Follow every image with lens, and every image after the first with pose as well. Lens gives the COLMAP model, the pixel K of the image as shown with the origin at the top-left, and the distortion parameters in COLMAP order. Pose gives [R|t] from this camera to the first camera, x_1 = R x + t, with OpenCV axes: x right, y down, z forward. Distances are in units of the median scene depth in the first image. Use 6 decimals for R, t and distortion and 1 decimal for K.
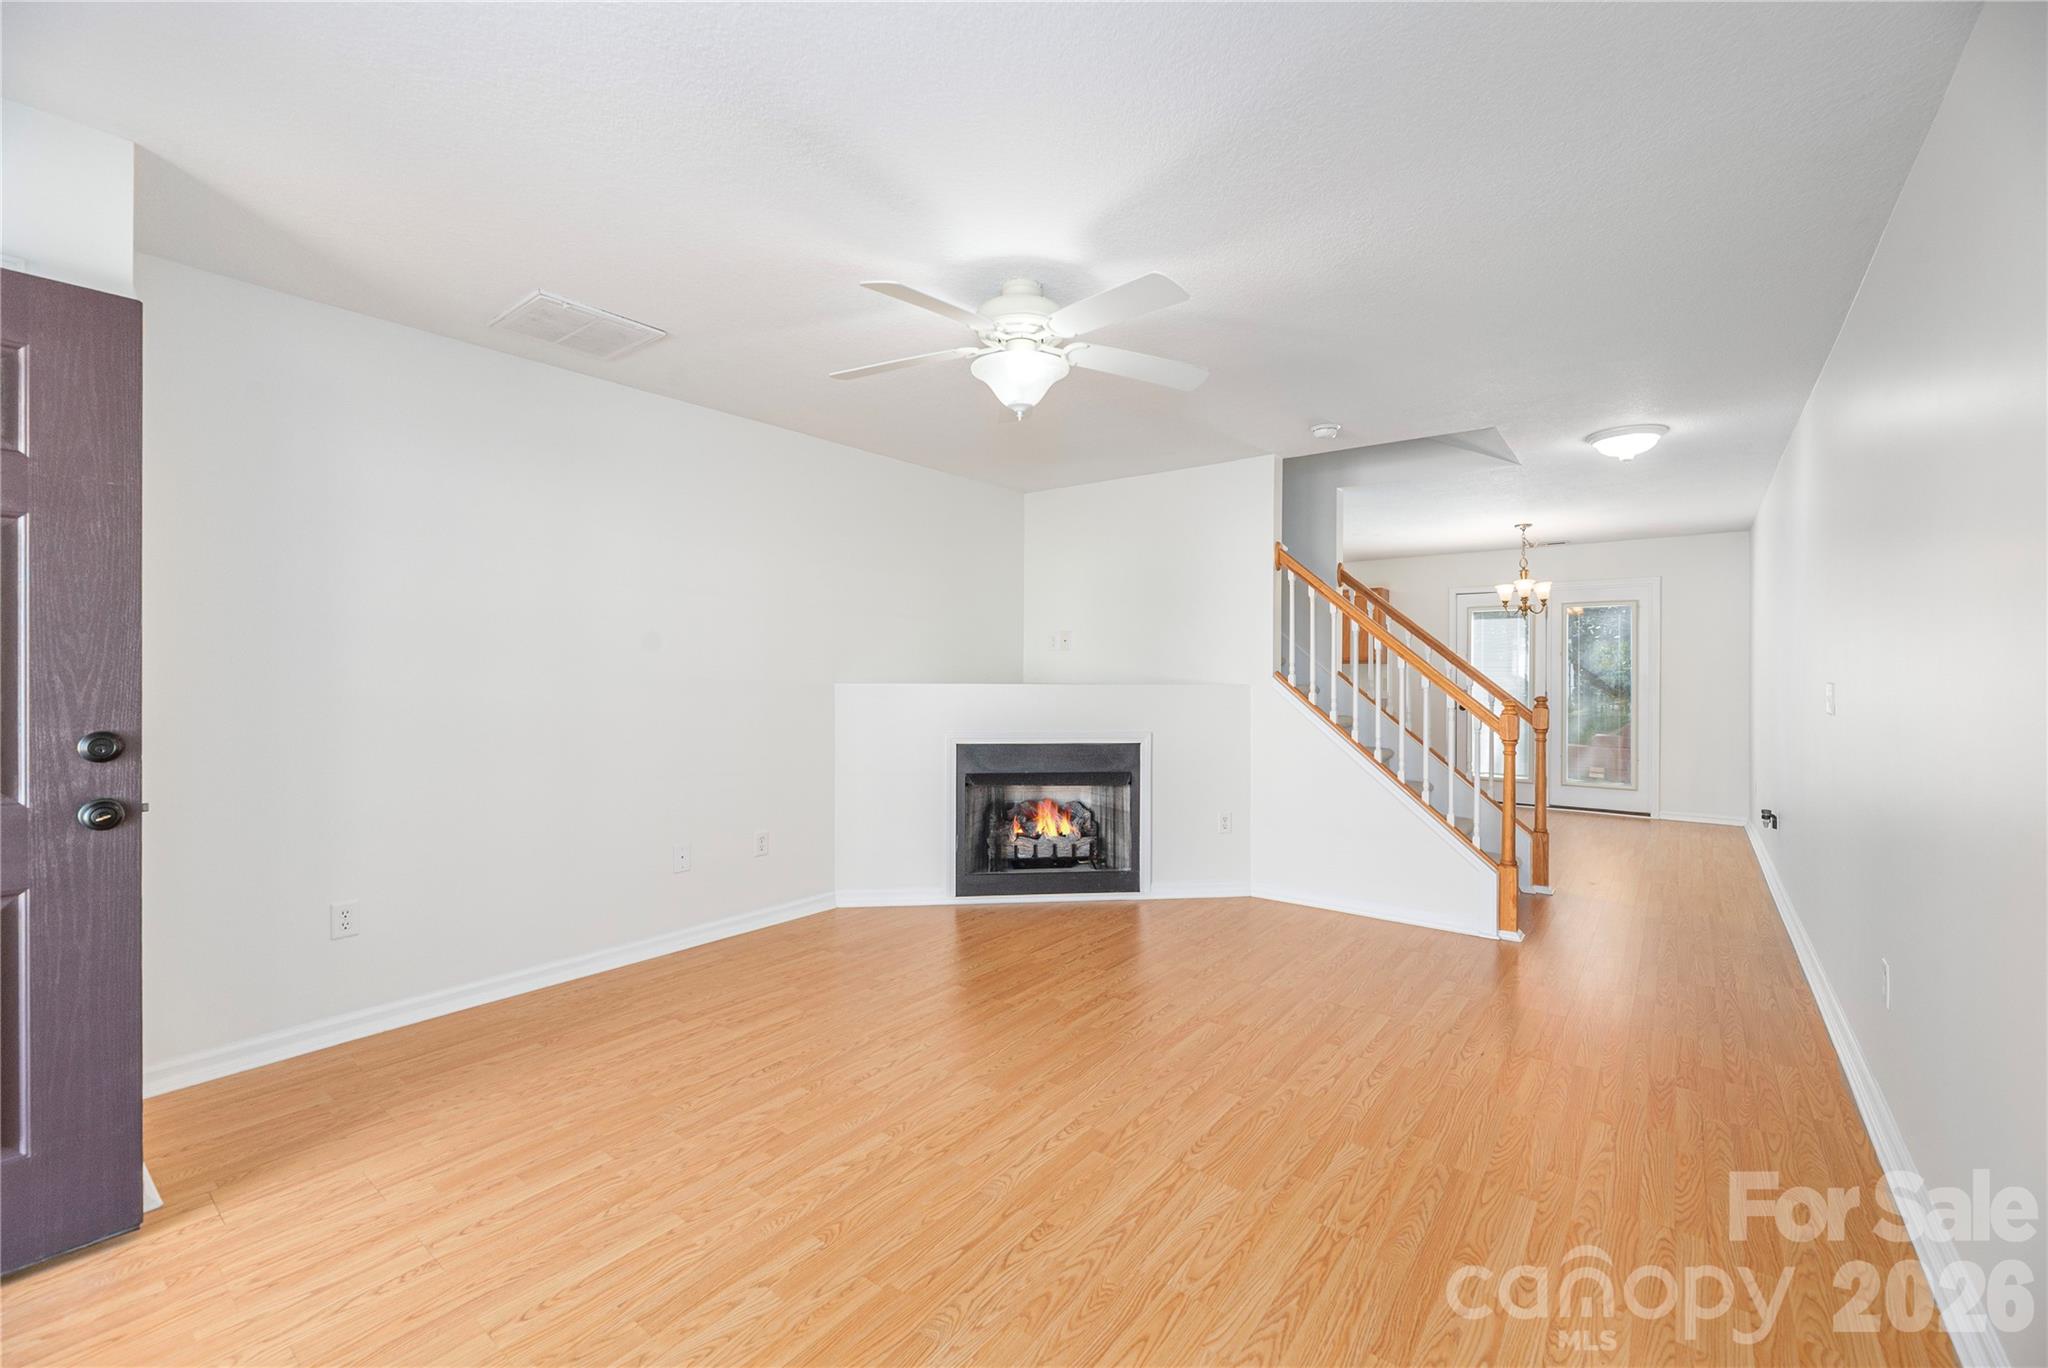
lens RADIAL K [[829.4, 0, 1019.5], [0, 829.4, 678.5], [0, 0, 1]] dist [-0.003872, -0.000424]
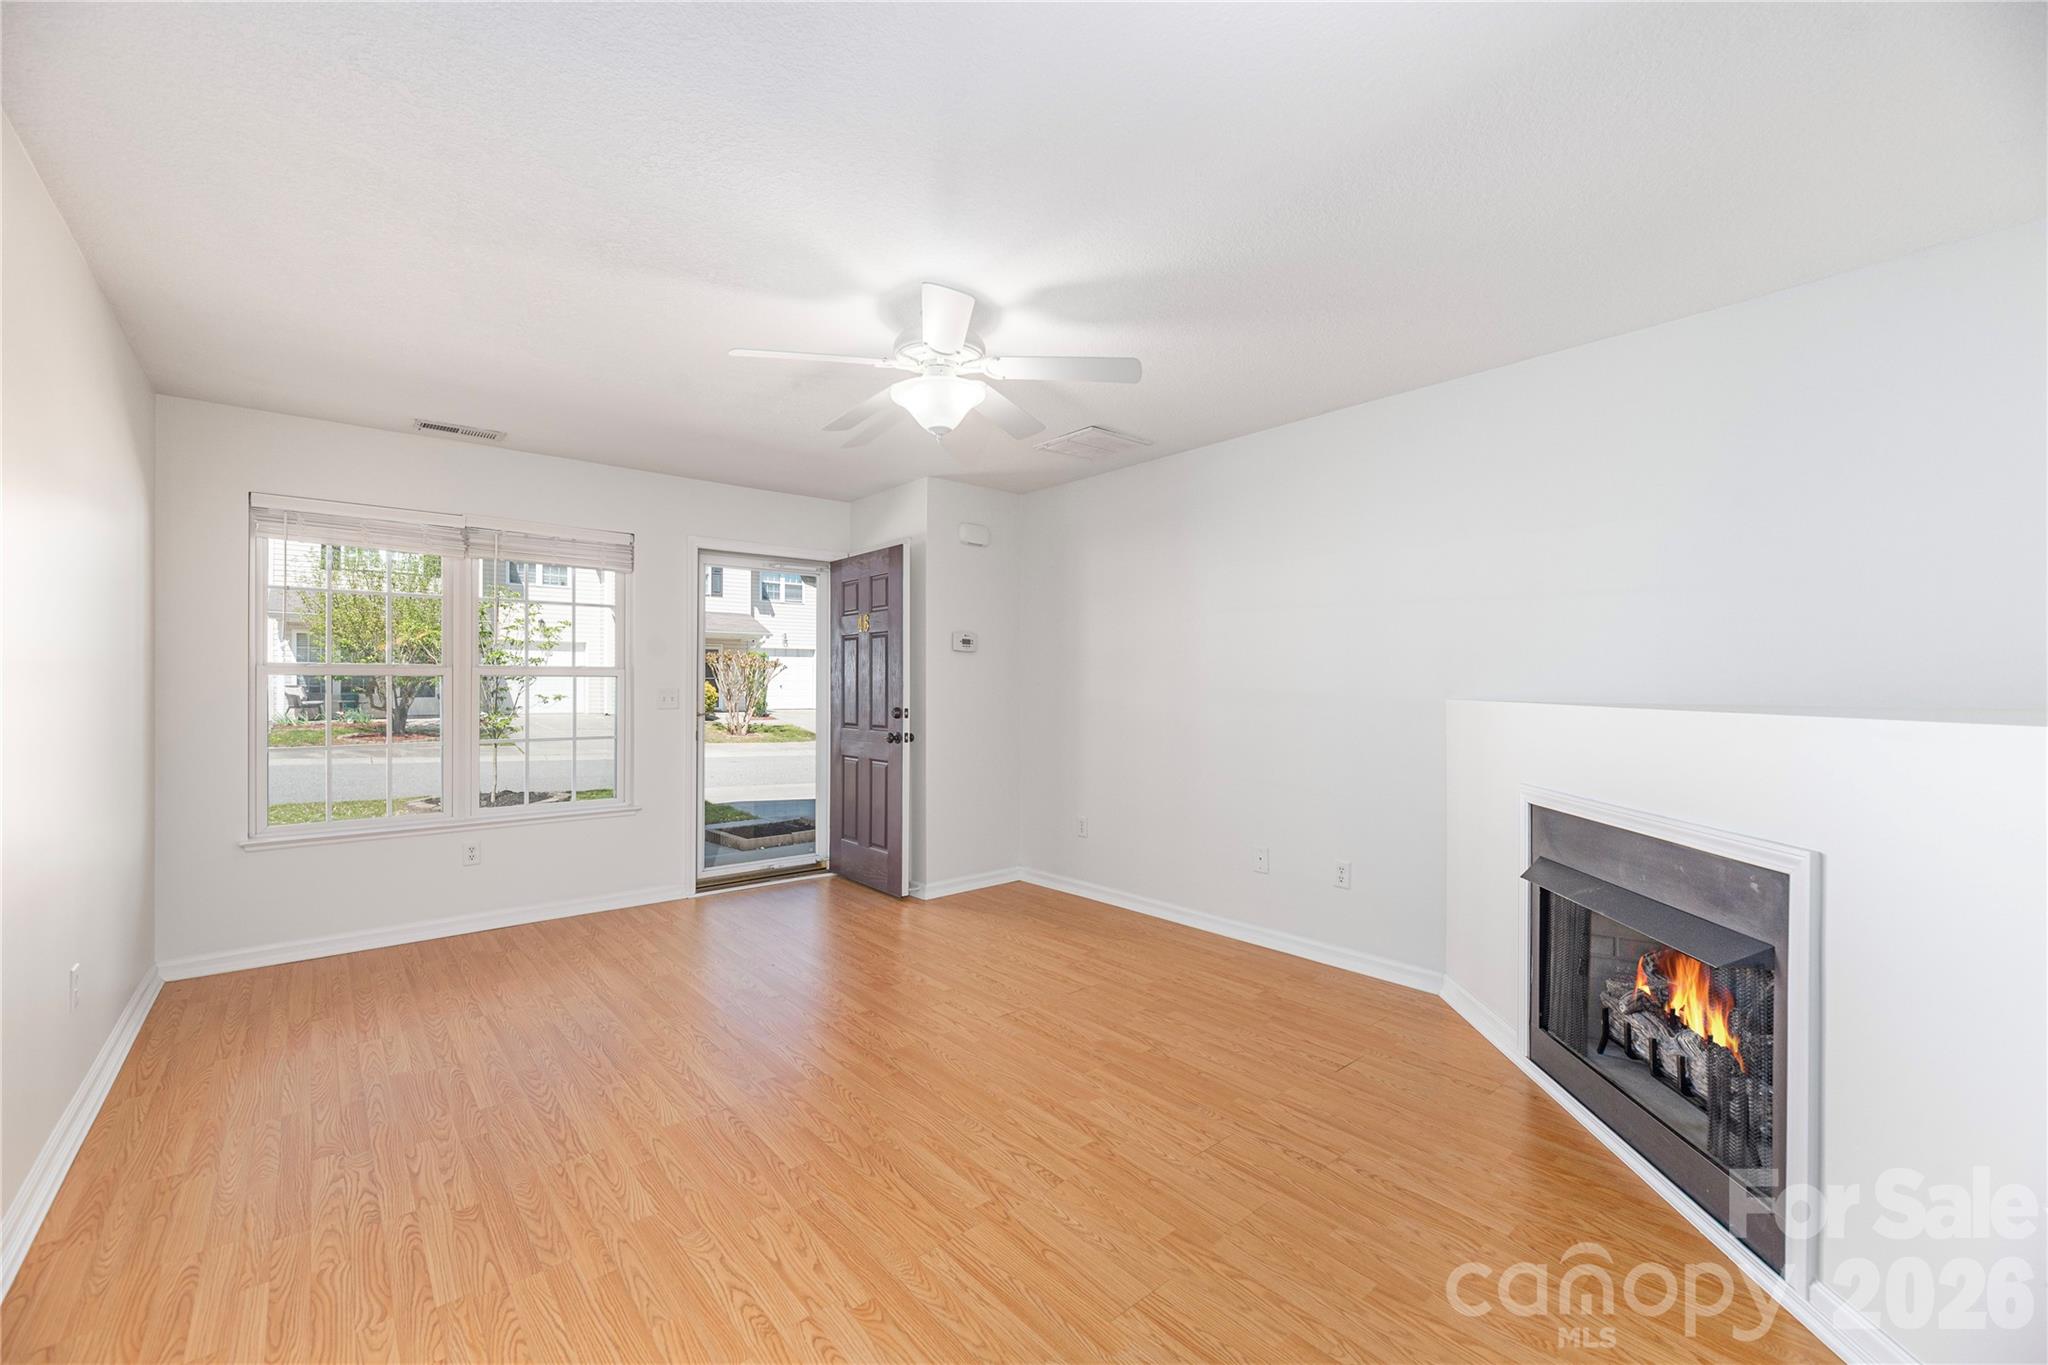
lens RADIAL K [[829.4, 0, 1023.4], [0, 829.4, 683.5], [0, 0, 1]] dist [-0.003872, -0.000424]
pose [[-0.187172, -0.003636, -0.982321, 0.963042], [-0.007172, 0.999972, -0.002334, -0.005572], [0.982301, 0.006608, -0.187192, 1.246873]]
